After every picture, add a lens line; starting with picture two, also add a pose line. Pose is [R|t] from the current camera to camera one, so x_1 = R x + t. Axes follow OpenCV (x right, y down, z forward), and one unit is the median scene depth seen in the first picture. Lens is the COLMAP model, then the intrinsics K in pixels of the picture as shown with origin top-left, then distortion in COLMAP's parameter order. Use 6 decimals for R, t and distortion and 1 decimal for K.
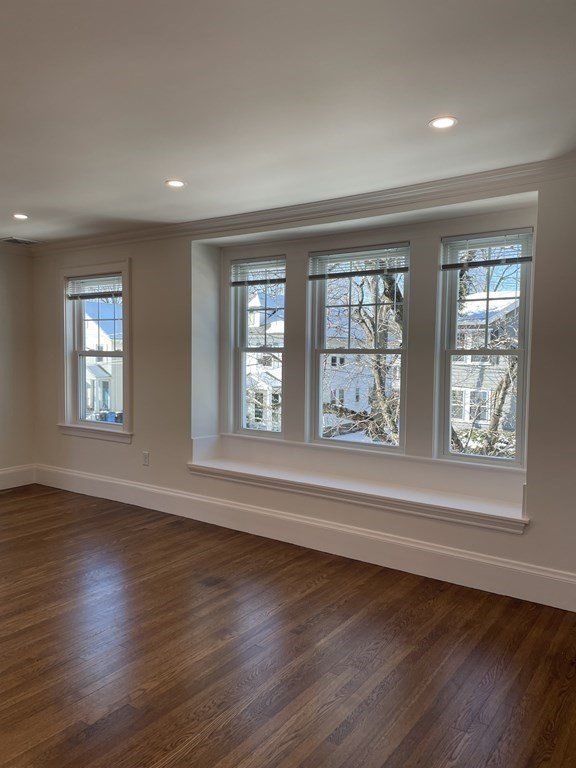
lens RADIAL K [[579.9, 0, 288.2], [0, 579.9, 383.7], [0, 0, 1]] dist [0.109179, -0.128632]
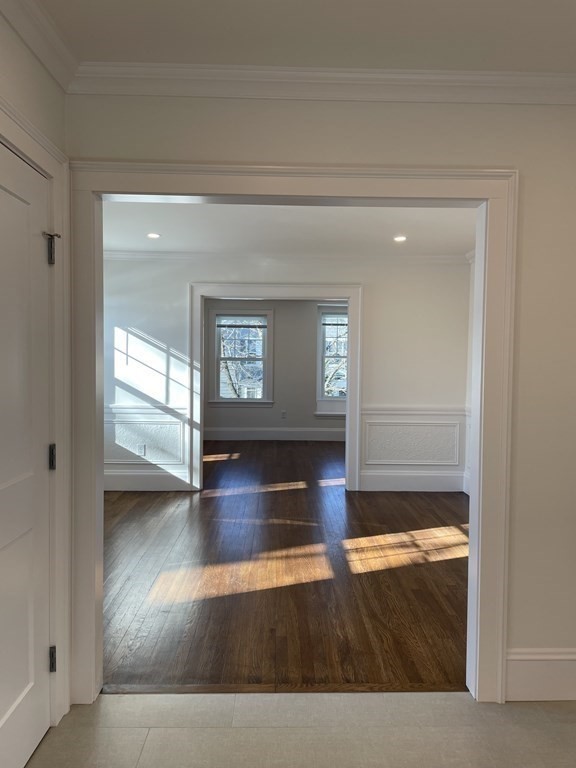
lens RADIAL K [[579.9, 0, 288.2], [0, 579.9, 383.7], [0, 0, 1]] dist [0.109179, -0.128632]
pose [[0.801639, -0.018990, 0.597507, -1.209940], [0.029444, 0.999537, -0.007735, 0.039100], [-0.597083, 0.023794, 0.801827, -0.465006]]
